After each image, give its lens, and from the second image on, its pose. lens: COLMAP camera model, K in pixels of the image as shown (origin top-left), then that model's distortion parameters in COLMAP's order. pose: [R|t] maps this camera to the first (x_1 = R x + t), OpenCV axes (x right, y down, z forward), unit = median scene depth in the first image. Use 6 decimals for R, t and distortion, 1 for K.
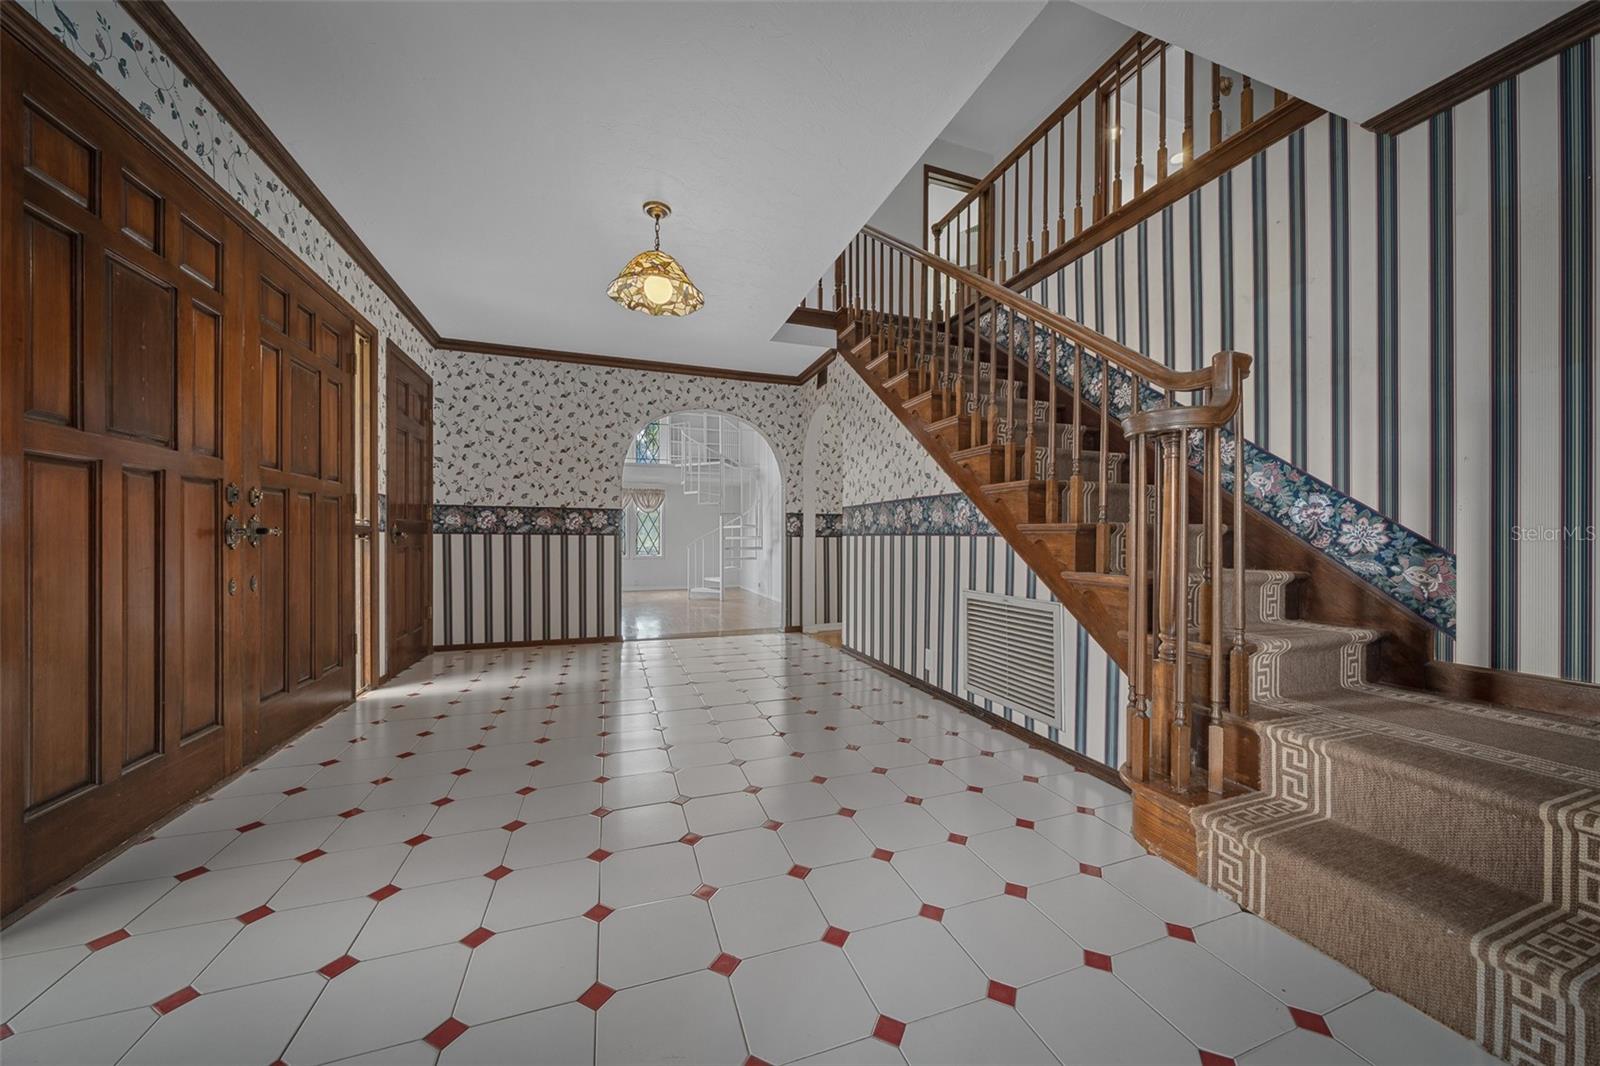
lens RADIAL K [[546.5, 0, 789.8], [0, 546.5, 541.3], [0, 0, 1]] dist [-0.006721, 0.000263]
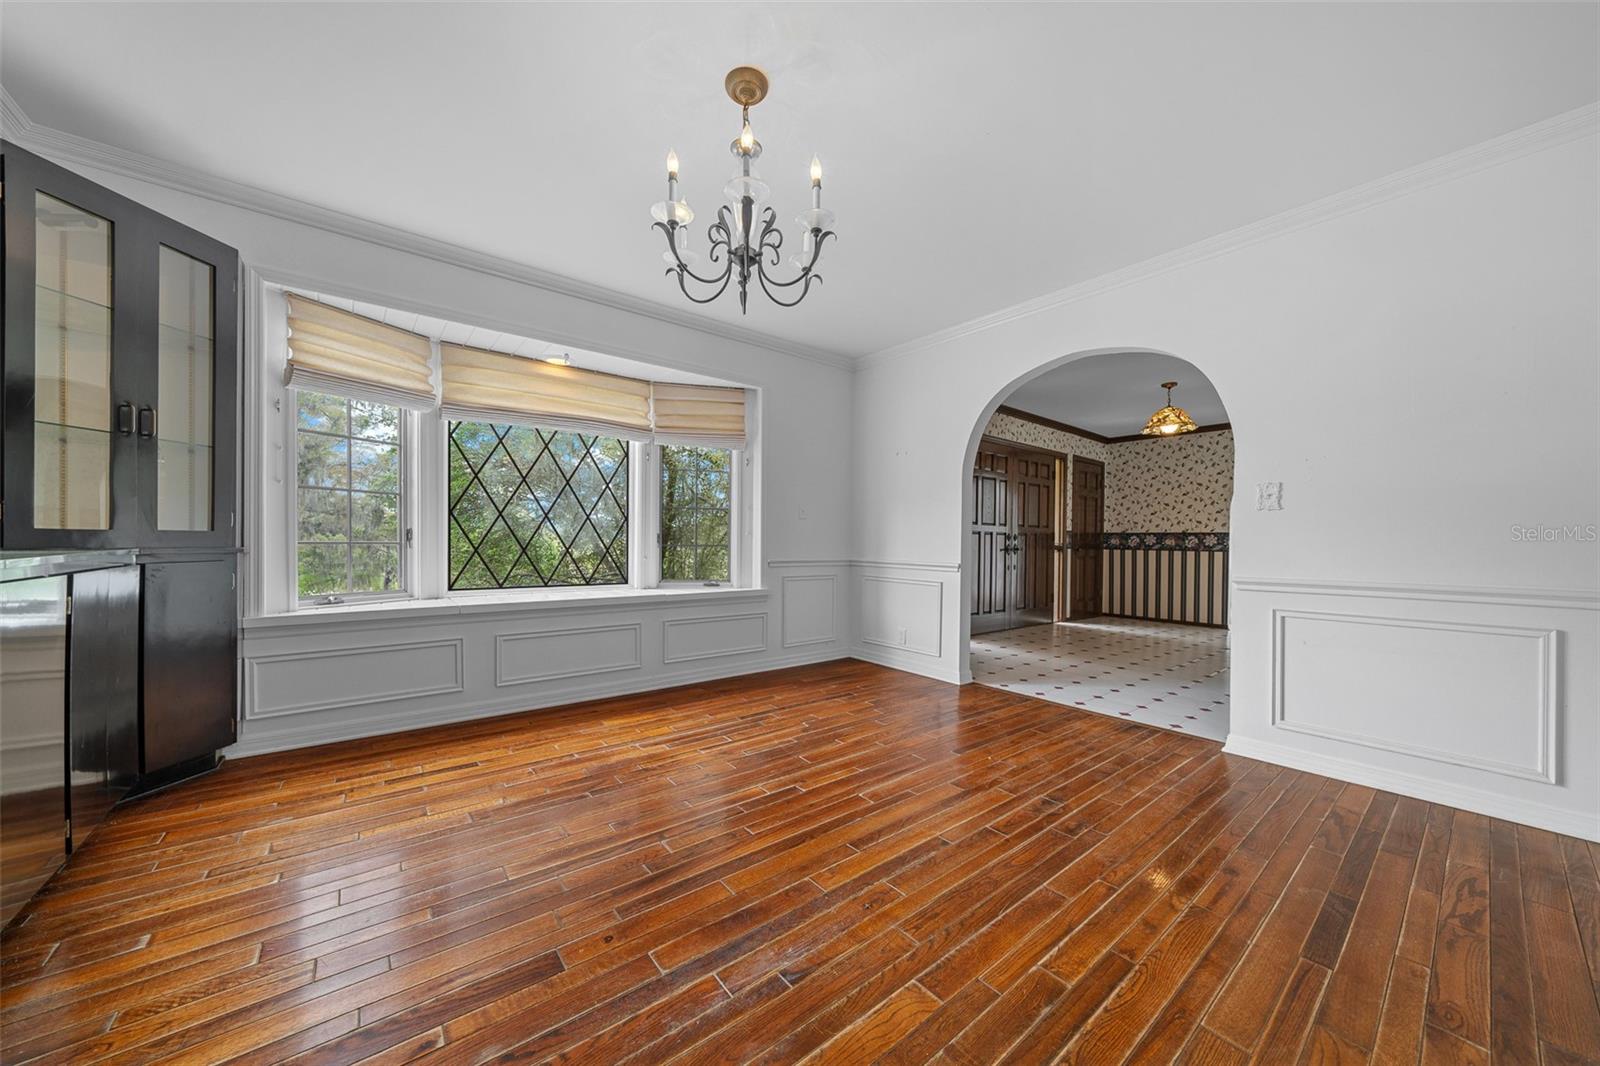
lens RADIAL K [[546.5, 0, 805.8], [0, 546.5, 550.1], [0, 0, 1]] dist [-0.006721, 0.000263]
pose [[0.350295, 0.012096, -0.936561, 0.913756], [-0.019291, 0.999798, 0.005697, -0.003875], [0.936441, 0.016071, 0.350457, -0.722277]]
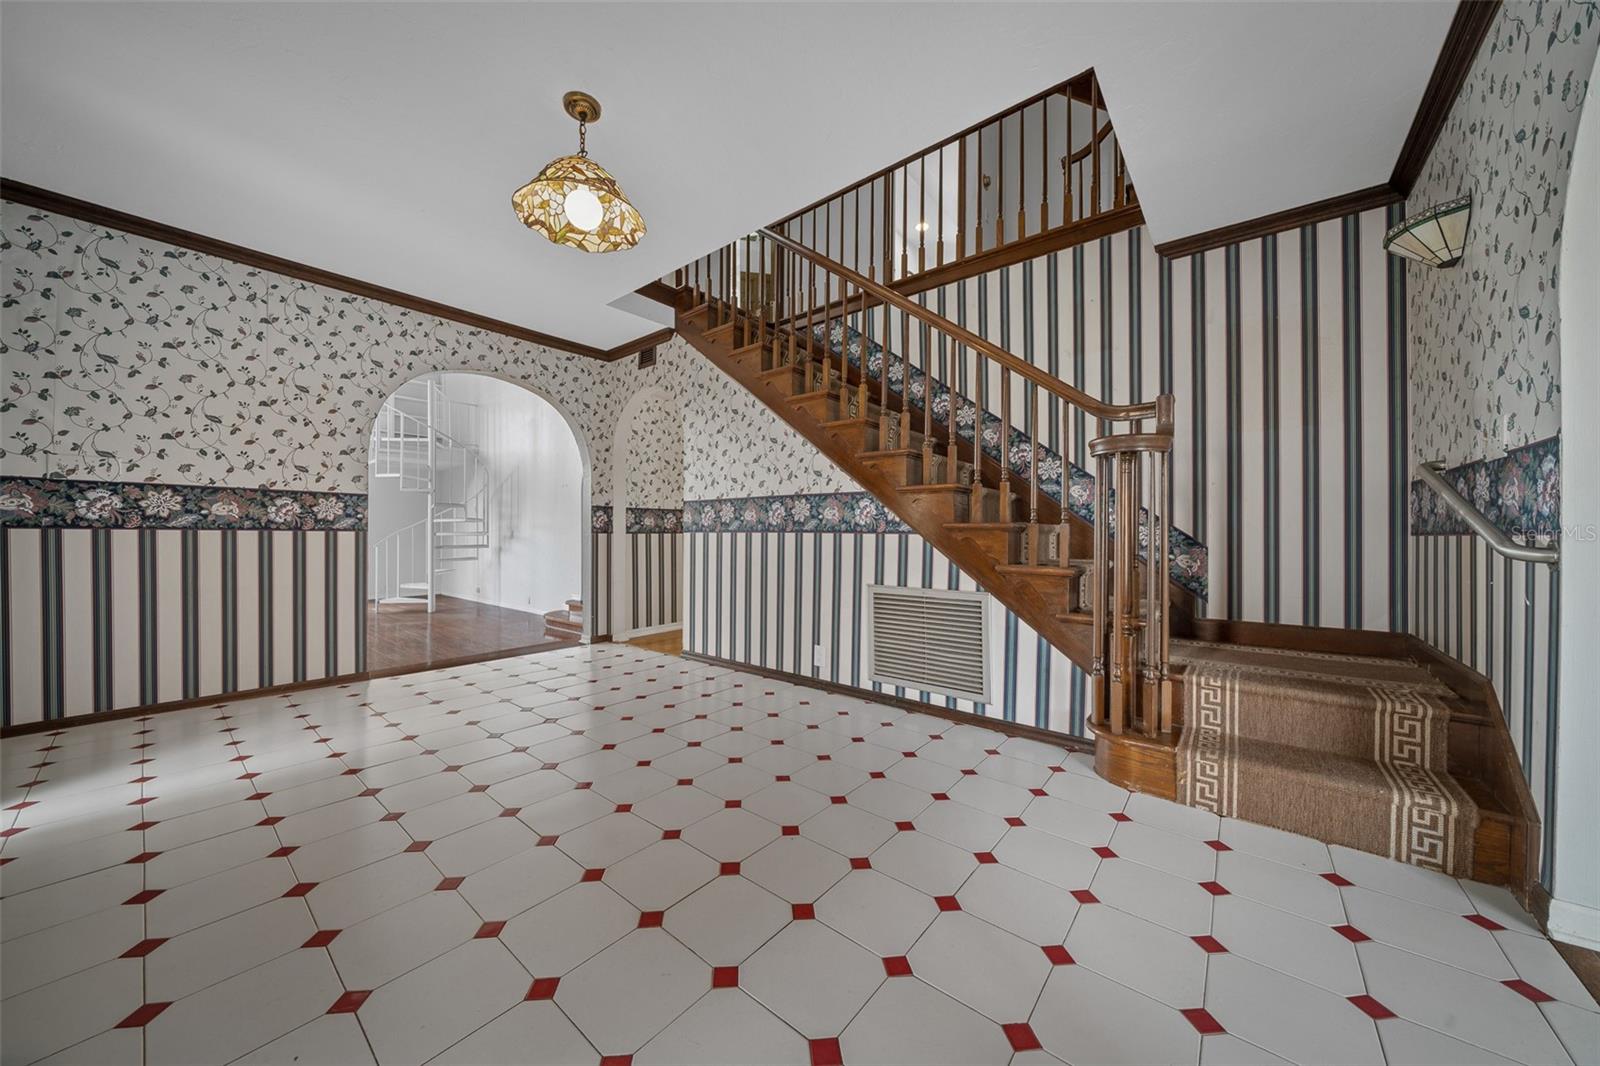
lens RADIAL K [[546.5, 0, 789.6], [0, 546.5, 535.4], [0, 0, 1]] dist [-0.006721, 0.000263]
pose [[0.858602, -0.001502, 0.512641, -0.302262], [0.002730, 0.999995, -0.001643, -0.004165], [-0.512636, 0.002810, 0.858602, 0.156808]]
